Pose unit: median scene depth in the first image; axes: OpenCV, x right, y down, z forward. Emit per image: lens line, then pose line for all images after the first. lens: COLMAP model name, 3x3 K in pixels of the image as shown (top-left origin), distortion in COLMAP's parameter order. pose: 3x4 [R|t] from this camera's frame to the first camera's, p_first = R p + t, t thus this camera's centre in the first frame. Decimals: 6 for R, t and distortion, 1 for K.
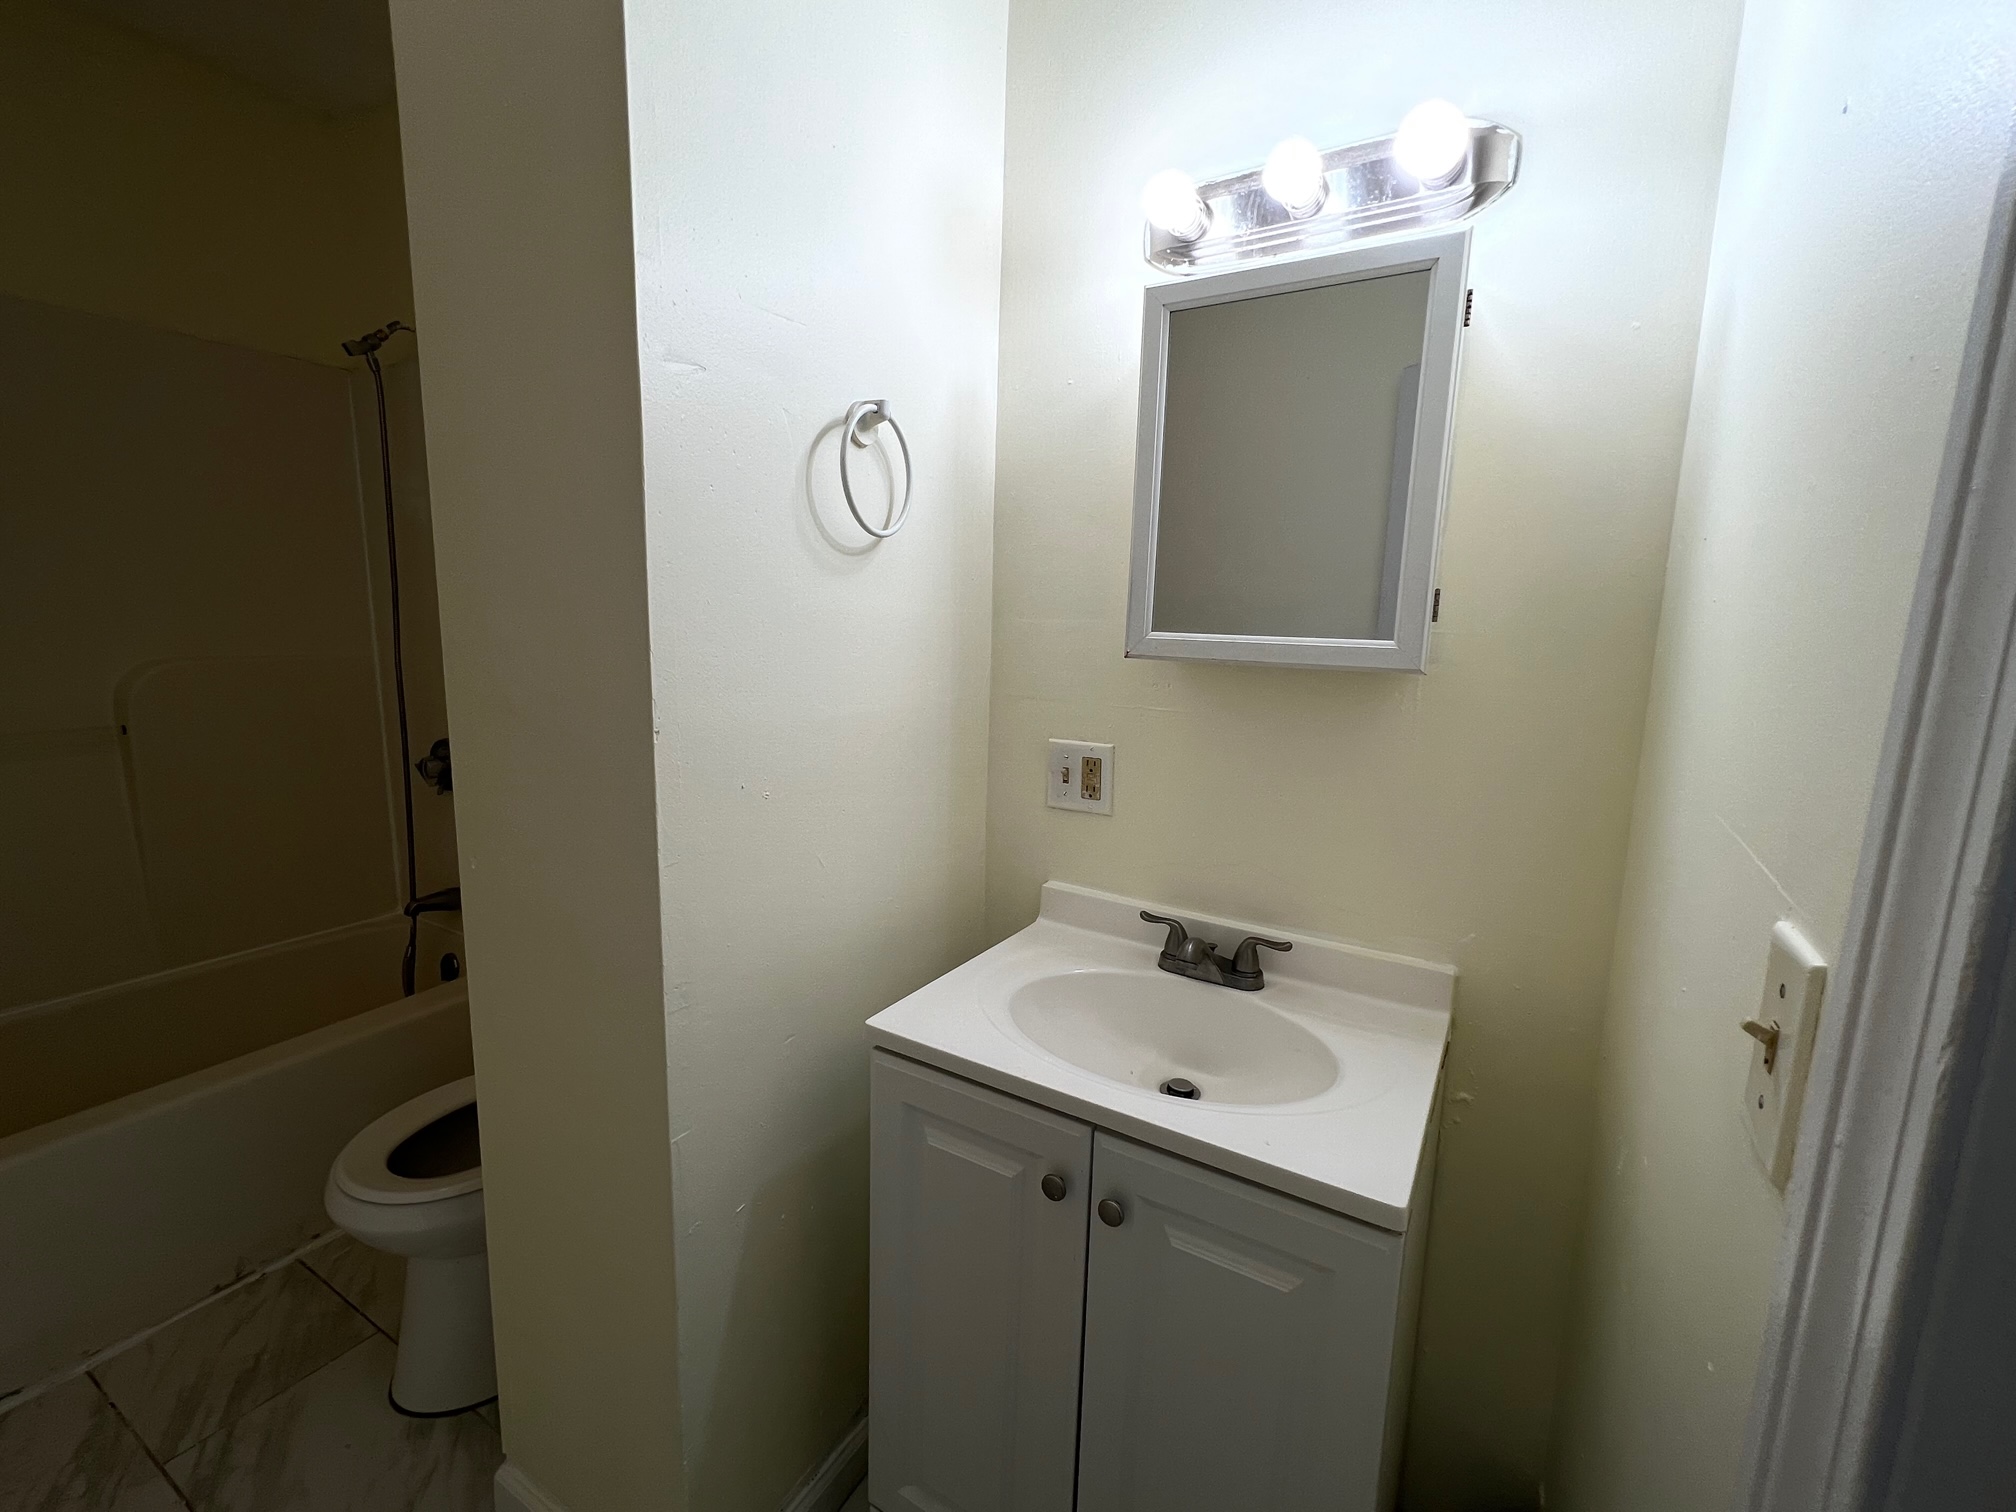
lens RADIAL K [[862.9, 0, 1001.0], [0, 862.9, 754.1], [0, 0, 1]] dist [0.000378, -0.000066]
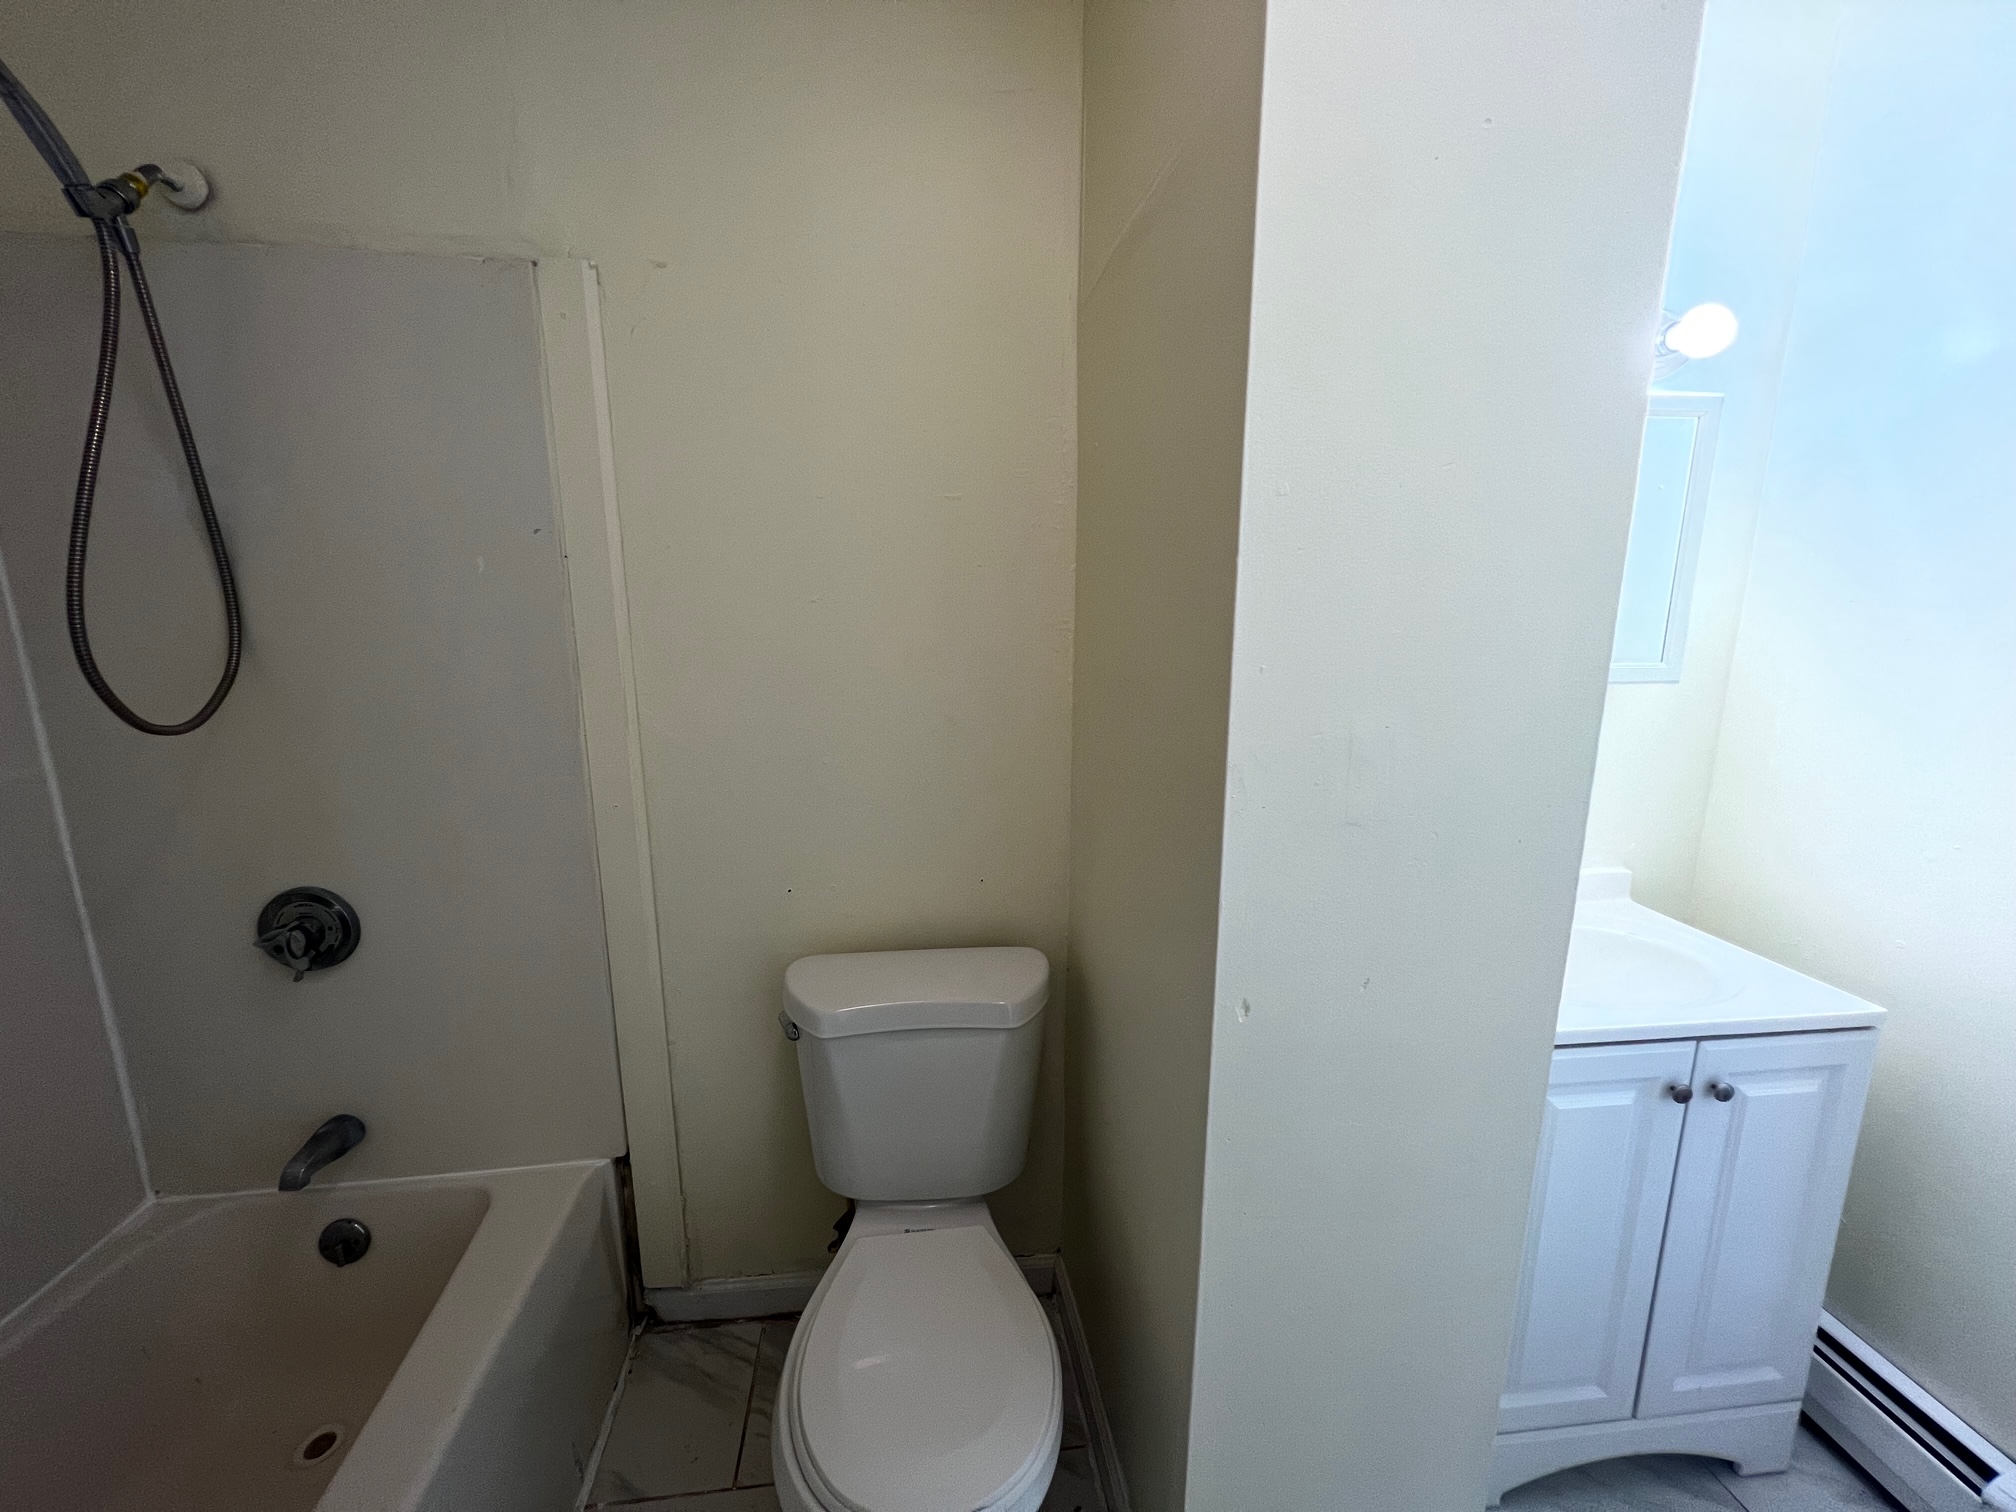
lens RADIAL K [[823.5, 0, 1008.0], [0, 823.5, 756.0], [0, 0, 1]] dist [-0.000412, -0.000822]
pose [[0.794610, -0.144733, 0.589616, -1.030085], [0.118624, 0.989463, 0.083017, -0.176310], [-0.595418, 0.003977, 0.803406, 0.422019]]
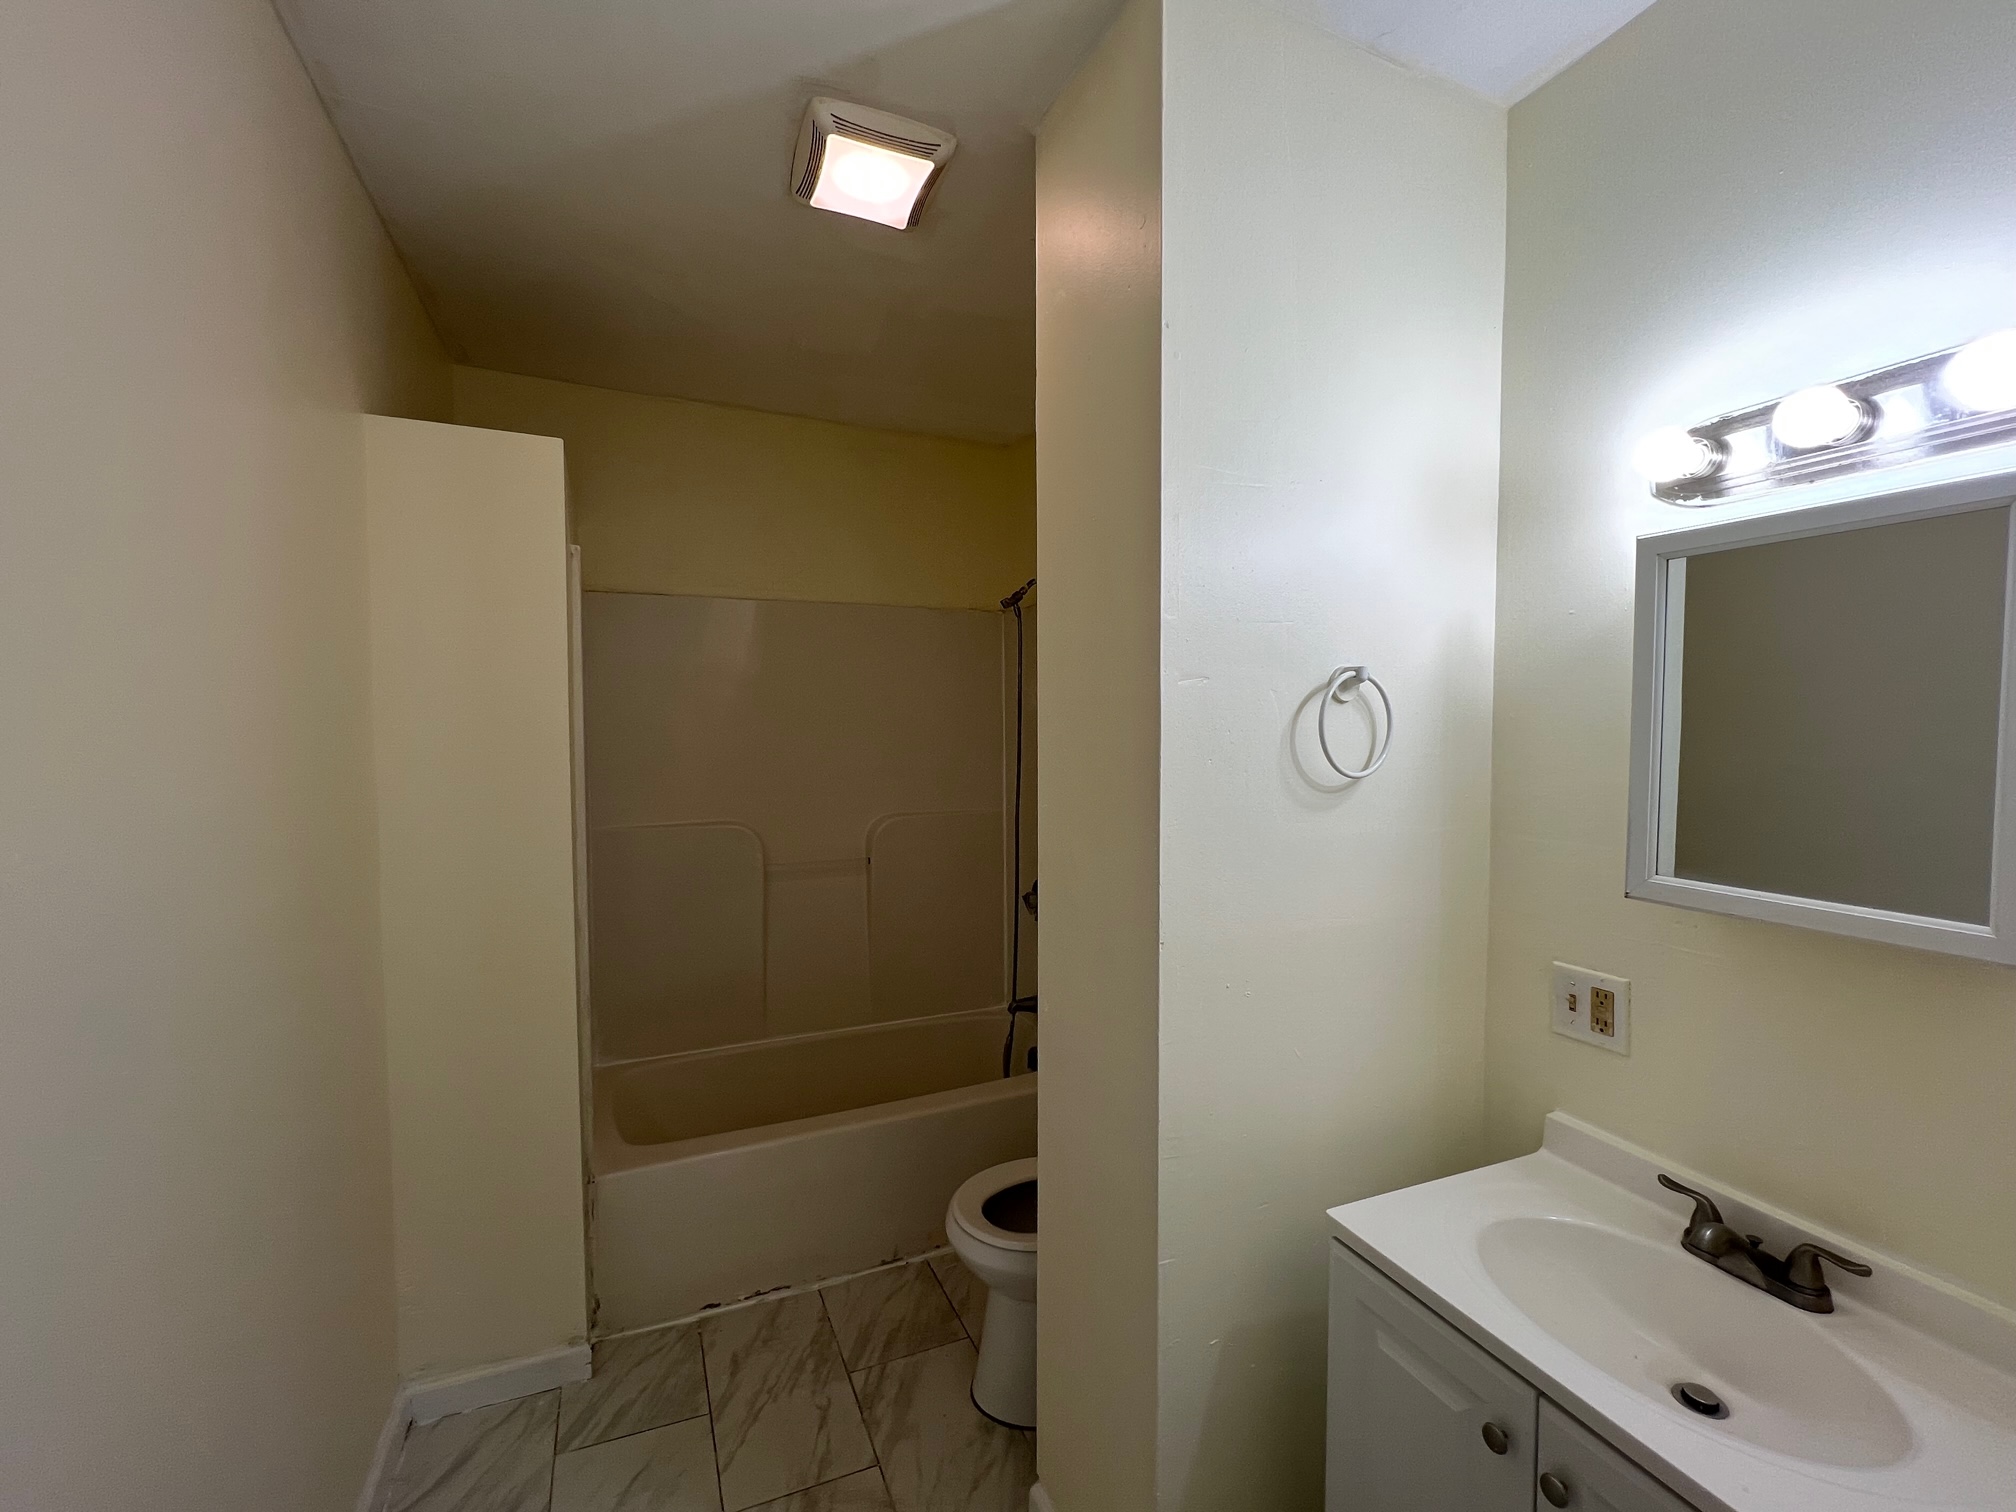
lens RADIAL K [[862.9, 0, 1001.0], [0, 862.9, 754.1], [0, 0, 1]] dist [0.000378, -0.000066]
pose [[0.807223, -0.004660, -0.590229, 0.139421], [-0.072201, 0.991680, -0.106576, -0.109099], [0.585814, 0.128645, 0.800170, -0.192290]]
